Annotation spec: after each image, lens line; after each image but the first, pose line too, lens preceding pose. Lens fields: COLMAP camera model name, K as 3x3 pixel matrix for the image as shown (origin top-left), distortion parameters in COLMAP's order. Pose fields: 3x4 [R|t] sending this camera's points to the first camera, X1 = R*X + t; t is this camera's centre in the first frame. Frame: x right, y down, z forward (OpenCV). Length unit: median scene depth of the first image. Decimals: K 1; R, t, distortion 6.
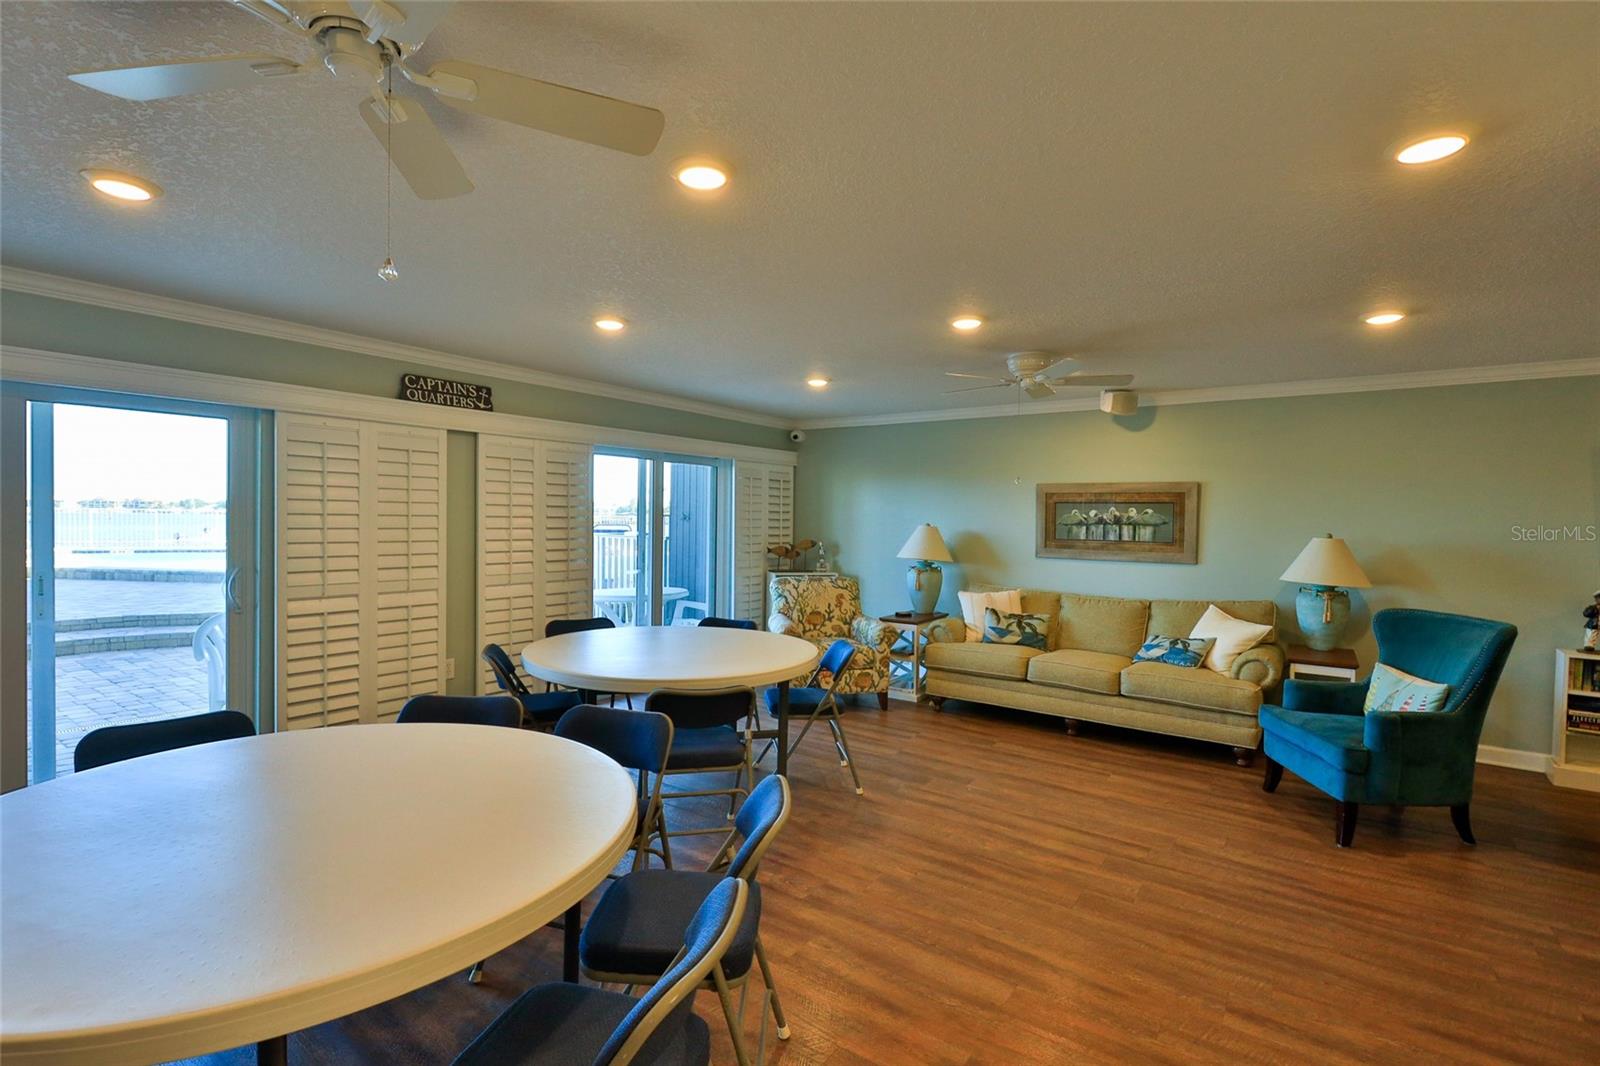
lens RADIAL K [[728.2, 0, 800.0], [0, 728.2, 533.0], [0, 0, 1]] dist [-0.000656, -0.000109]
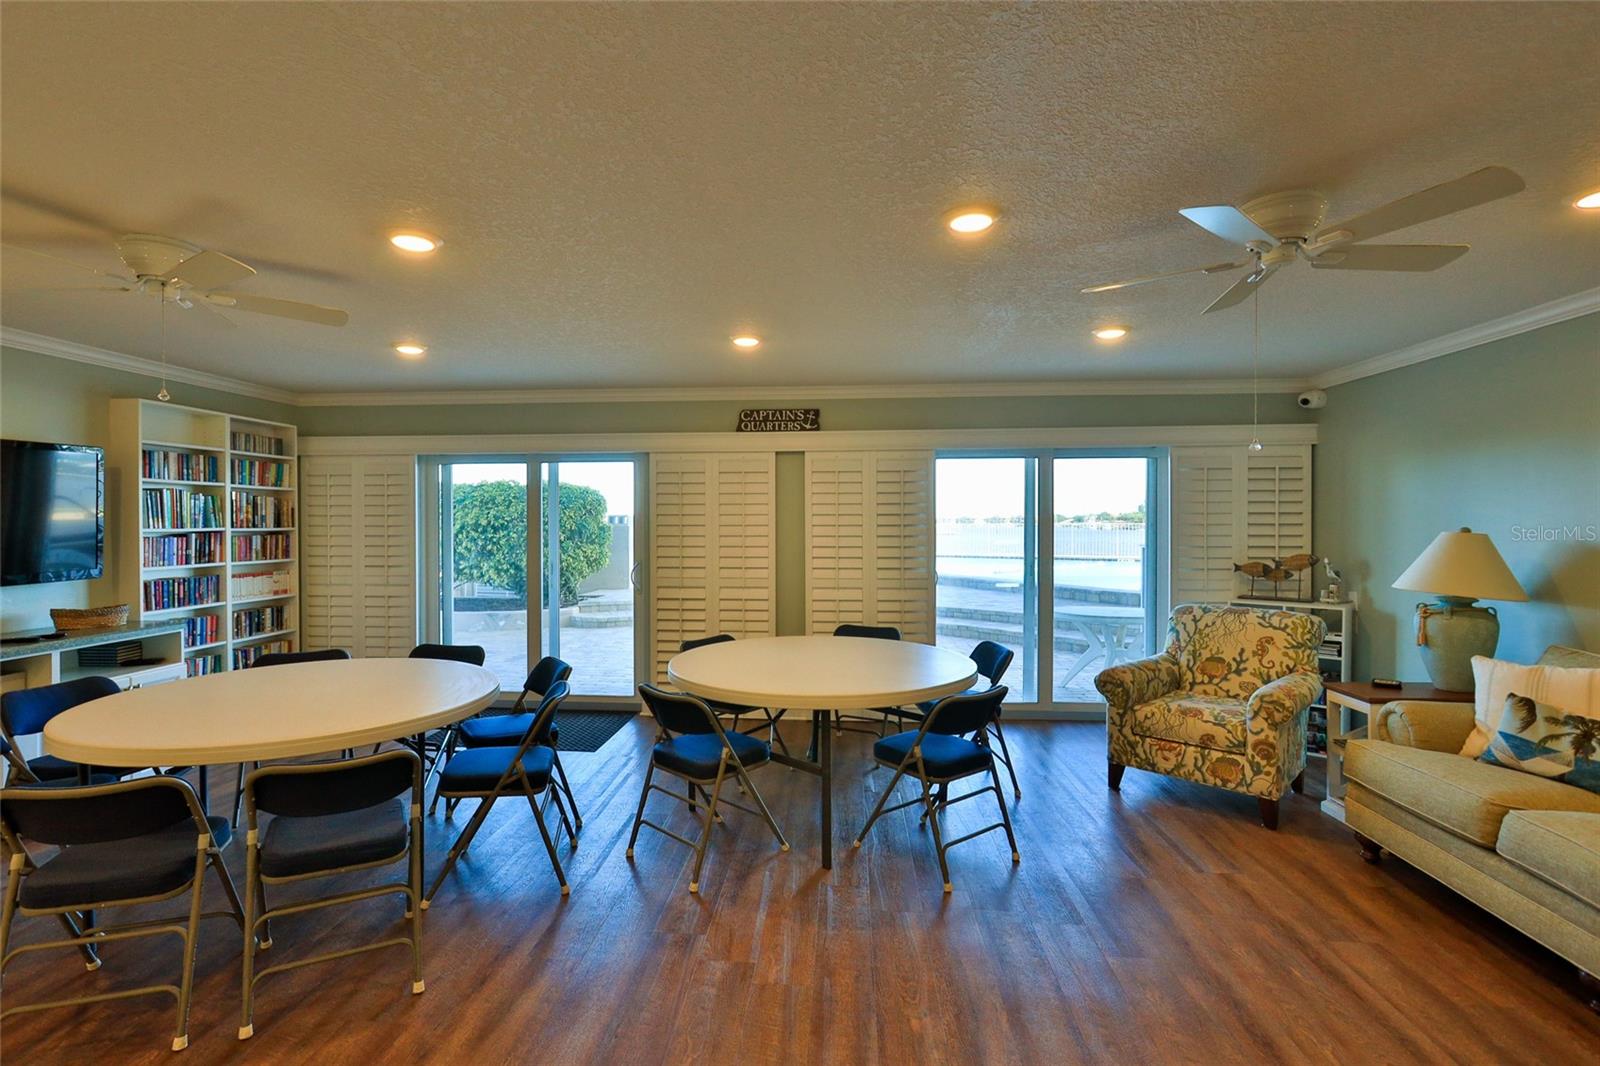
lens RADIAL K [[742.4, 0, 800.0], [0, 742.4, 533.0], [0, 0, 1]] dist [-0.000105, 0.000045]
pose [[0.539469, -0.002492, -0.842002, 0.466753], [-0.007046, 0.999947, -0.007474, -0.002201], [0.841976, 0.009965, 0.539423, 0.336402]]
